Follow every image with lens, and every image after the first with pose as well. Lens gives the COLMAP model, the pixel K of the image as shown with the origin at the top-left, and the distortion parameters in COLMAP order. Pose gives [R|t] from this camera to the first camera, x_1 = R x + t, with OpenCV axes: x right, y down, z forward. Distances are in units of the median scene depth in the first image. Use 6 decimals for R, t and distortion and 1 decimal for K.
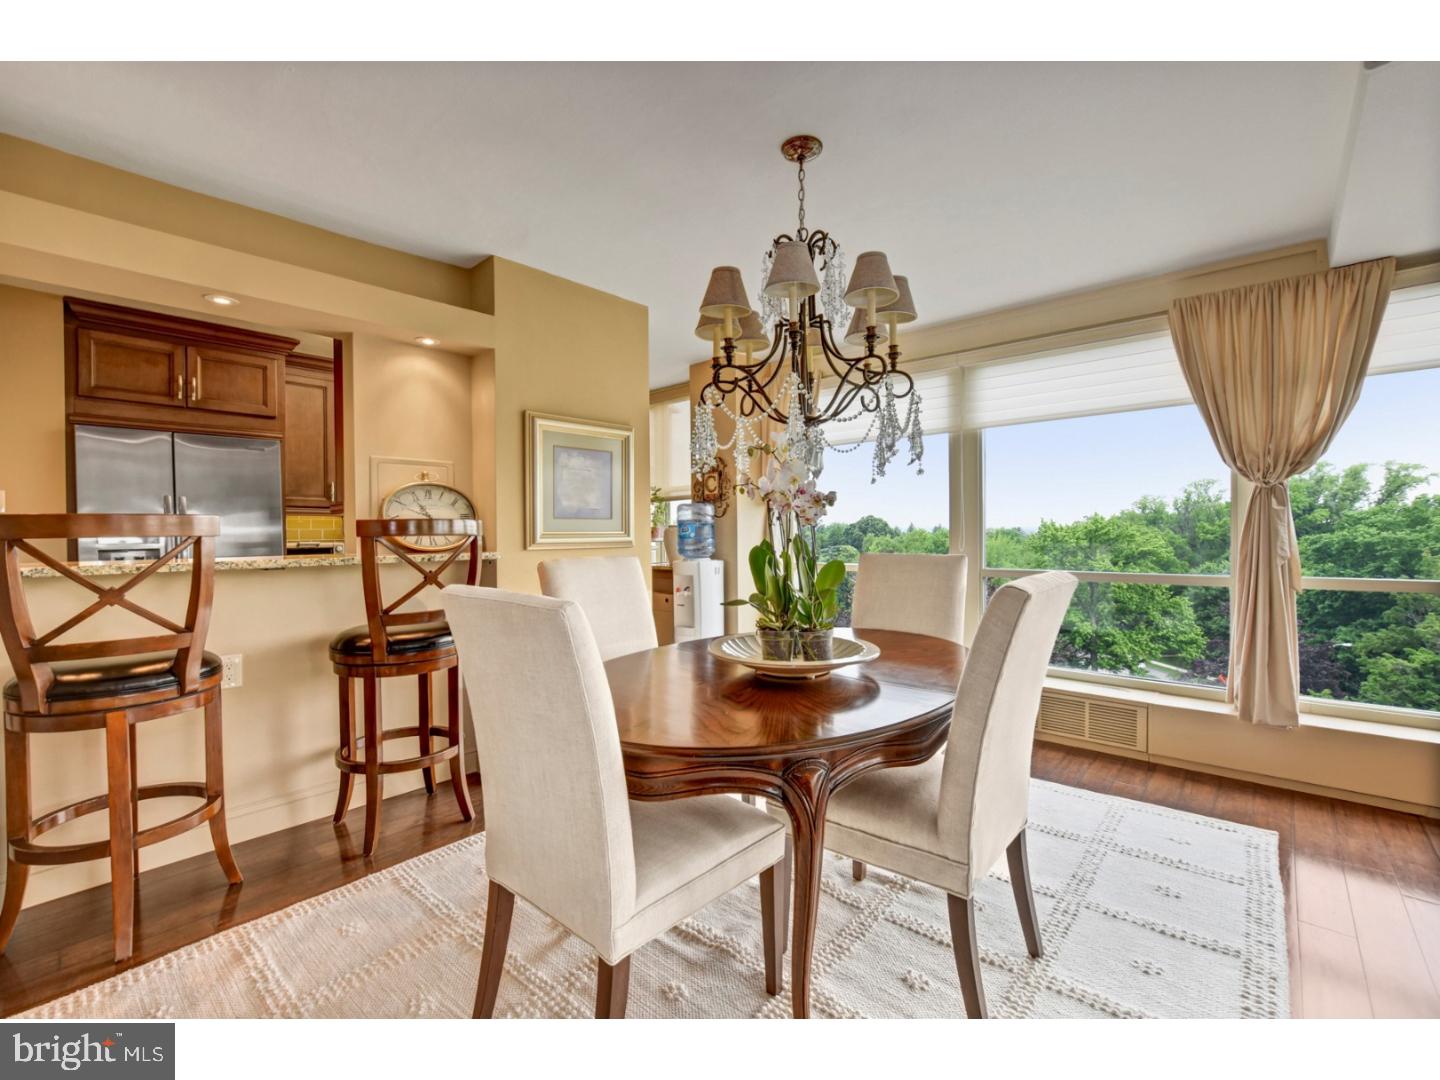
lens RADIAL K [[632.2, 0, 720.0], [0, 632.2, 540.0], [0, 0, 1]] dist [-0.016371, 0.003242]
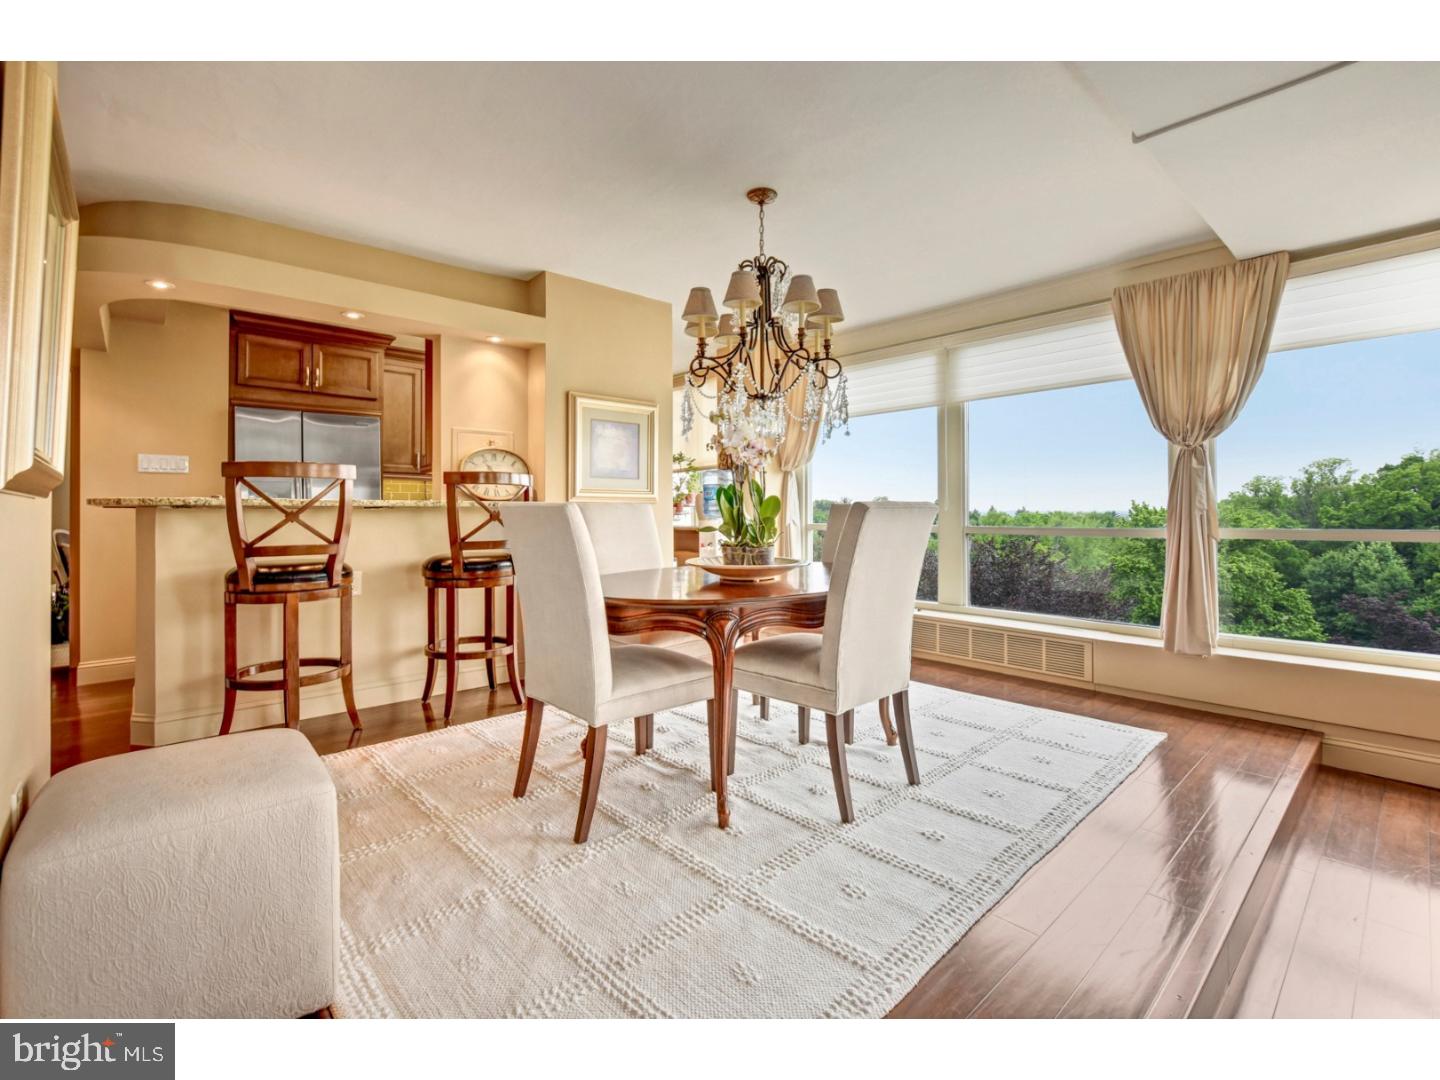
lens RADIAL K [[652.3, 0, 719.0], [0, 652.3, 512.3], [0, 0, 1]] dist [-0.015522, 0.001404]
pose [[0.994625, 0.006380, -0.103346, 0.135623], [-0.007985, 0.999854, -0.015125, 0.057886], [0.103234, 0.015869, 0.994530, -0.280924]]
